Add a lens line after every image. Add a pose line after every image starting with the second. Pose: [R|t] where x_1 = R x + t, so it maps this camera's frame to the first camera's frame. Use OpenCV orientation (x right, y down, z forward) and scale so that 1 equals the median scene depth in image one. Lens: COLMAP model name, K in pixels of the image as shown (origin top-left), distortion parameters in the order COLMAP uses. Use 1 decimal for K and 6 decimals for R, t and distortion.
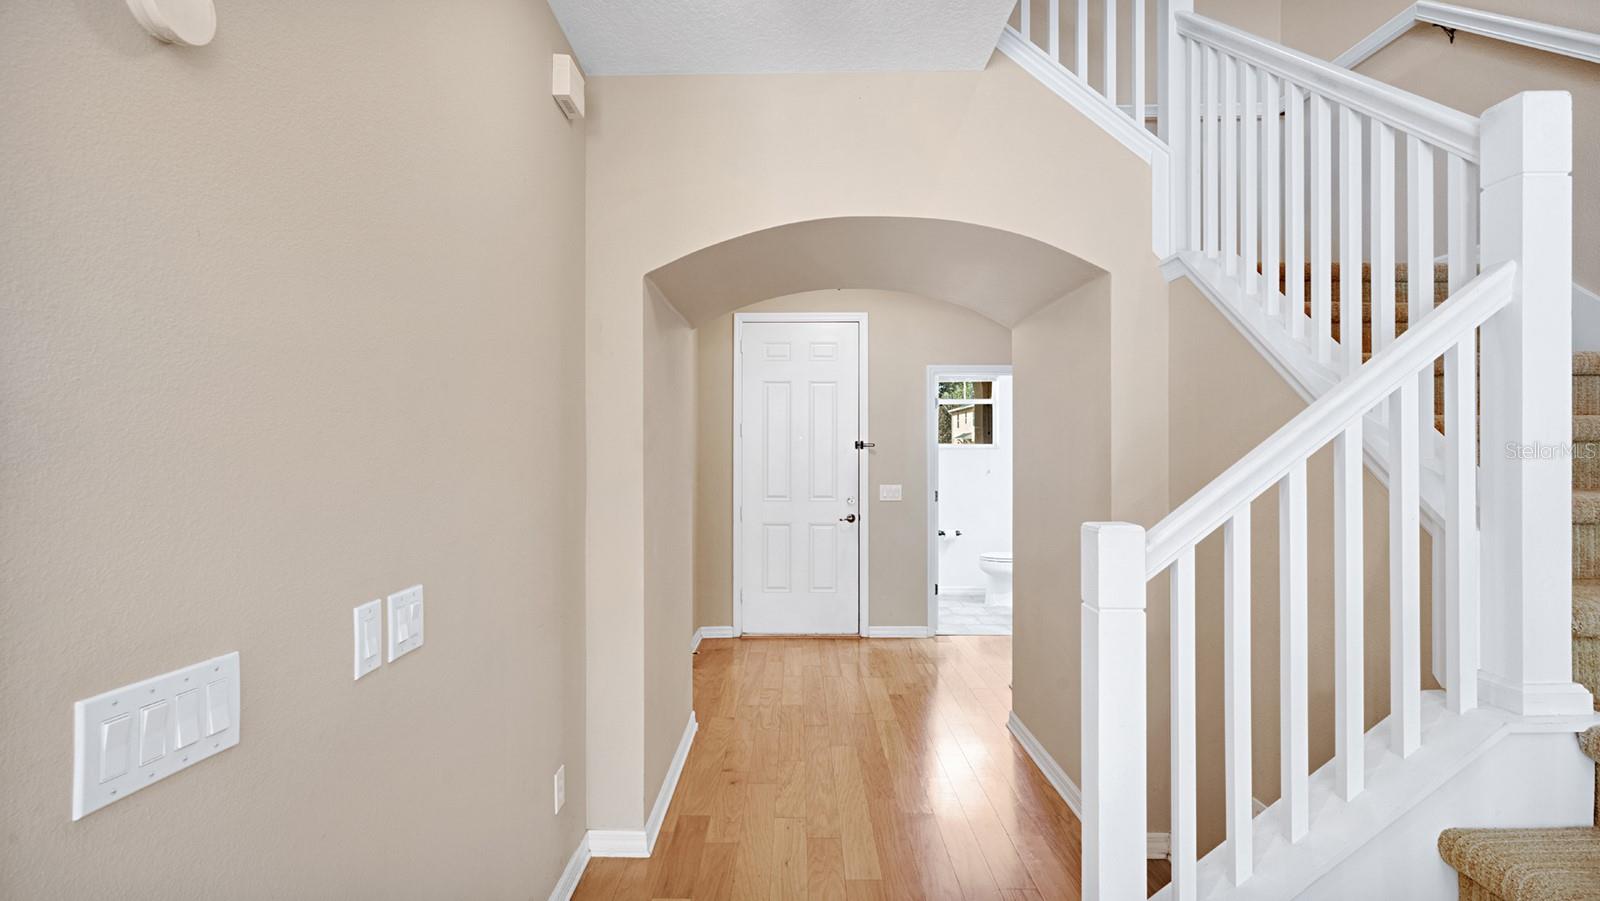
lens RADIAL K [[744.5, 0, 803.8], [0, 744.5, 447.3], [0, 0, 1]] dist [-0.004406, 0.002417]
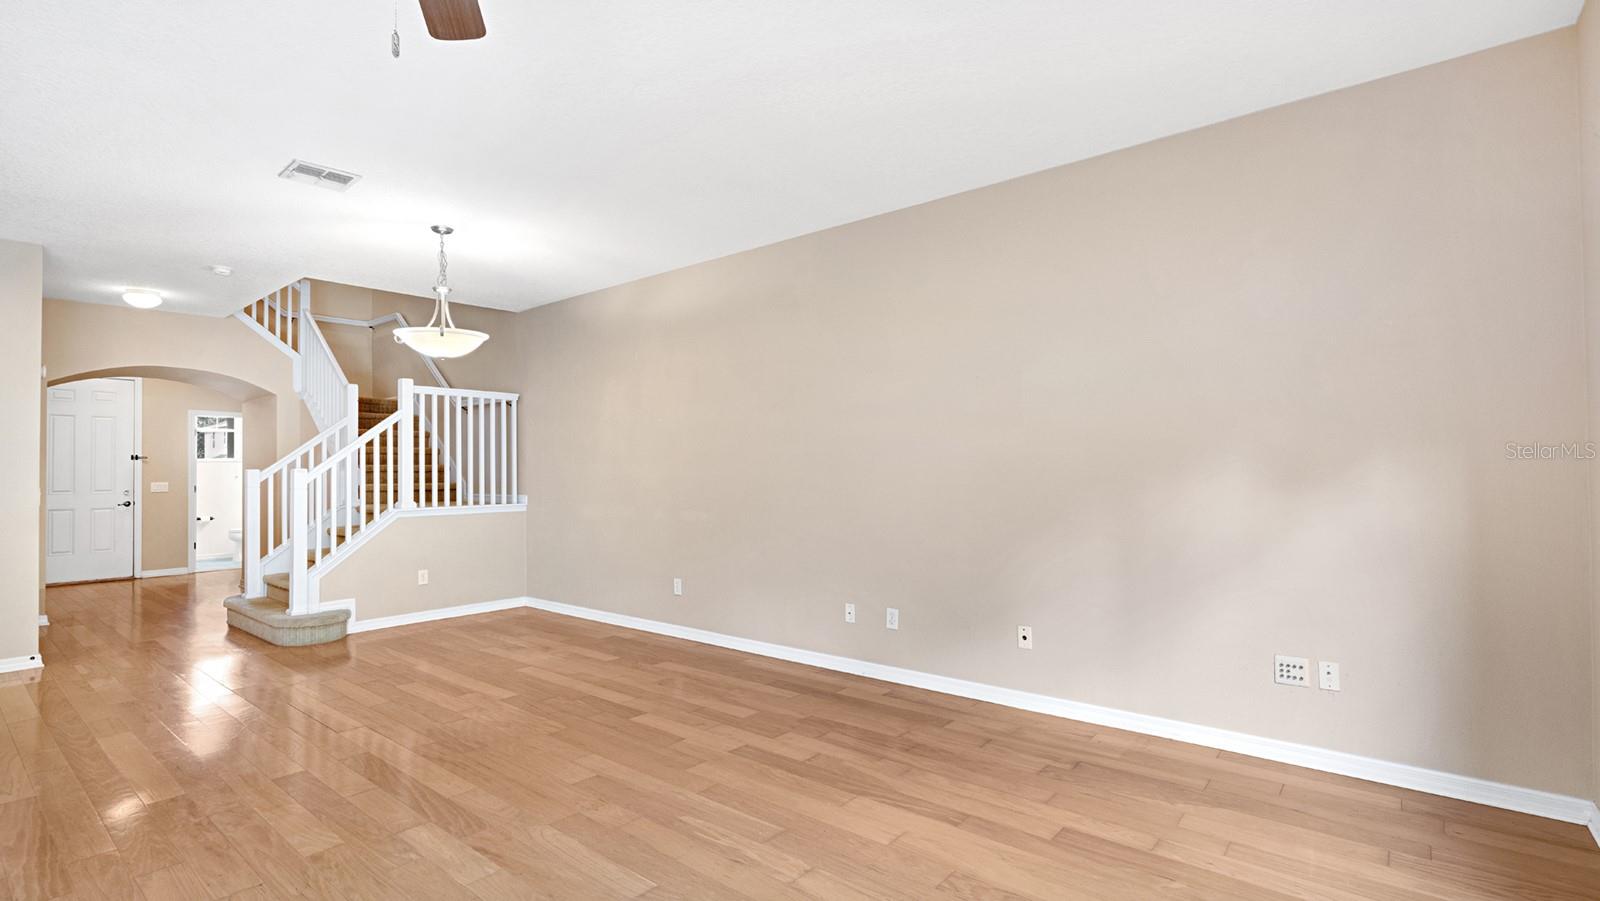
lens RADIAL K [[744.5, 0, 797.9], [0, 744.5, 456.3], [0, 0, 1]] dist [-0.004406, 0.002417]
pose [[0.645969, 0.007912, 0.763323, -0.221410], [0.005759, 0.999867, -0.015237, 0.026961], [-0.763342, 0.014239, 0.645837, -1.105223]]
